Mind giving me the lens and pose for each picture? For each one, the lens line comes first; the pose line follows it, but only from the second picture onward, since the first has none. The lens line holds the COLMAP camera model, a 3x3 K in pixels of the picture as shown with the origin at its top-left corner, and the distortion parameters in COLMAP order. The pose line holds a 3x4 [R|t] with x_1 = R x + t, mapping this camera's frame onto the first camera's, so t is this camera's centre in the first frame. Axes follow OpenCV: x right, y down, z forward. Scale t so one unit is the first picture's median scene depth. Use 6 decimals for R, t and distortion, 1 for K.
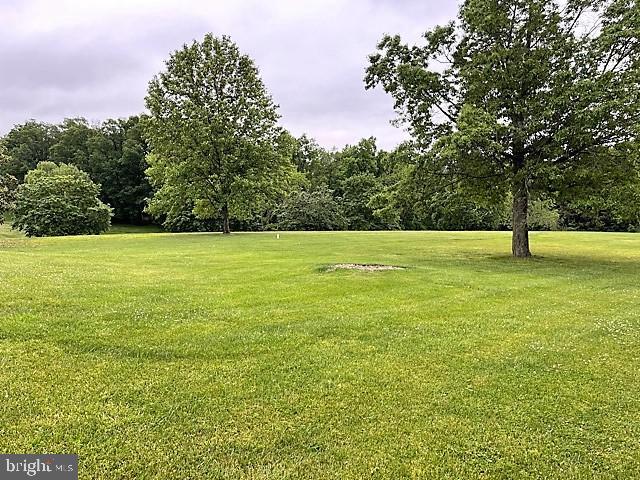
lens RADIAL K [[489.0, 0, 320.0], [0, 489.0, 240.0], [0, 0, 1]] dist [0.090754, -0.133194]
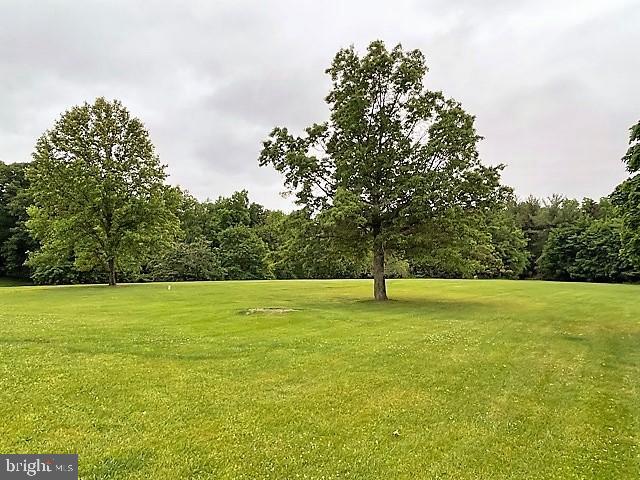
lens RADIAL K [[484.4, 0, 318.6], [0, 484.4, 238.1], [0, 0, 1]] dist [0.033358, -0.001324]
pose [[0.965427, 0.010514, 0.260460, -0.047163], [0.016639, 0.994663, -0.101823, -0.000826], [-0.260141, 0.102636, 0.960100, -0.110881]]
